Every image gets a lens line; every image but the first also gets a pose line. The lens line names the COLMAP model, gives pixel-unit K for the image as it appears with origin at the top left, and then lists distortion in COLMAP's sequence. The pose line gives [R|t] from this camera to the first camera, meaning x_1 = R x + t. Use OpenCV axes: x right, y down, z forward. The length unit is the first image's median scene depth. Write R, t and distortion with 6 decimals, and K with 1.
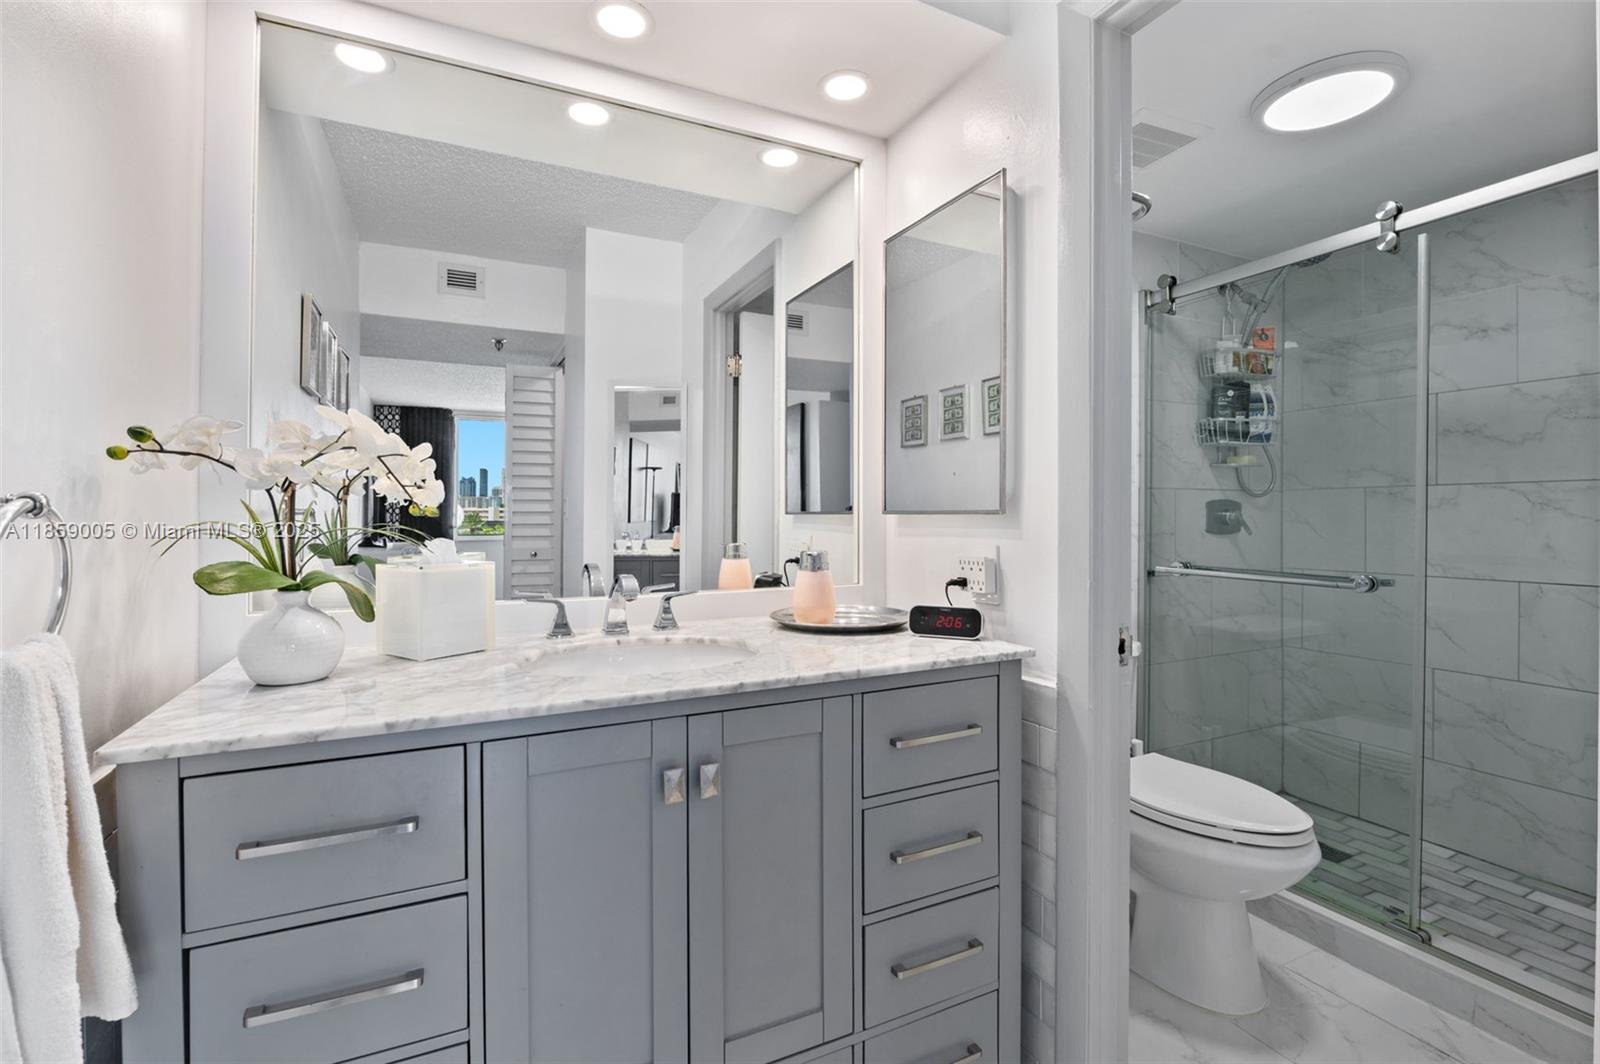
lens RADIAL K [[695.0, 0, 802.8], [0, 695.0, 528.4], [0, 0, 1]] dist [0.001957, -0.000077]
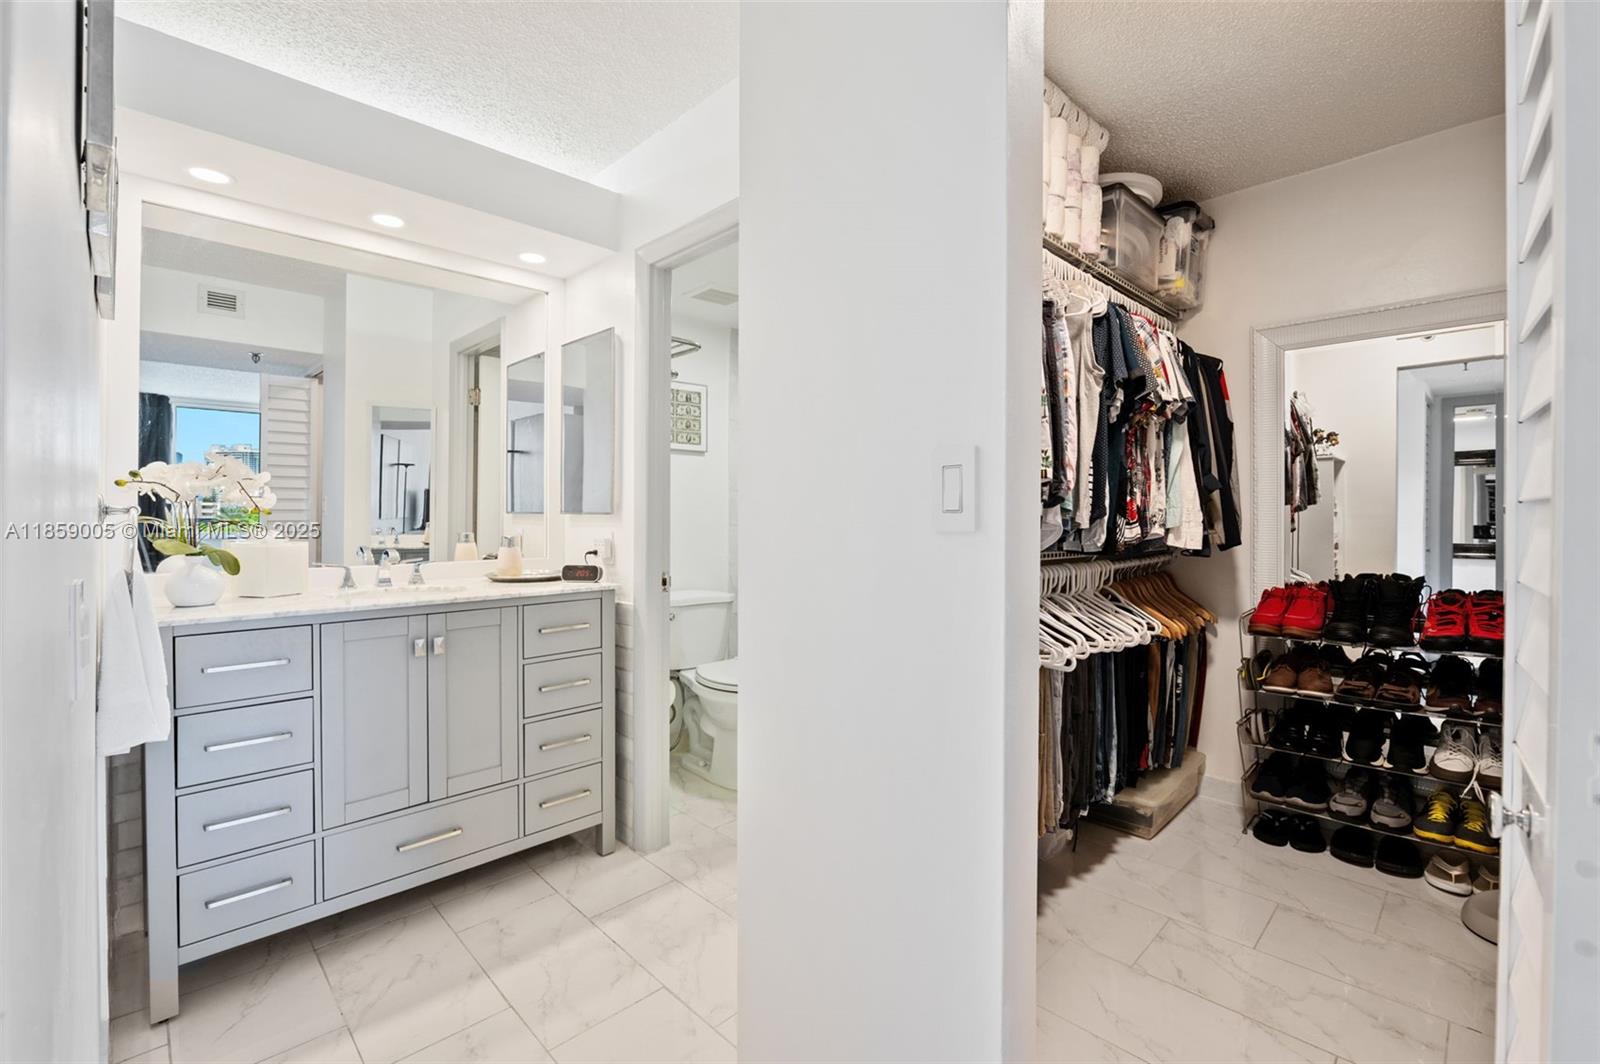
lens RADIAL K [[828.4, 0, 790.5], [0, 828.4, 525.6], [0, 0, 1]] dist [-0.005968, -0.000385]
pose [[0.974491, 0.000270, 0.224428, 0.233187], [0.000241, 0.999997, -0.002251, 0.012910], [-0.224428, 0.002248, 0.974488, -1.139434]]
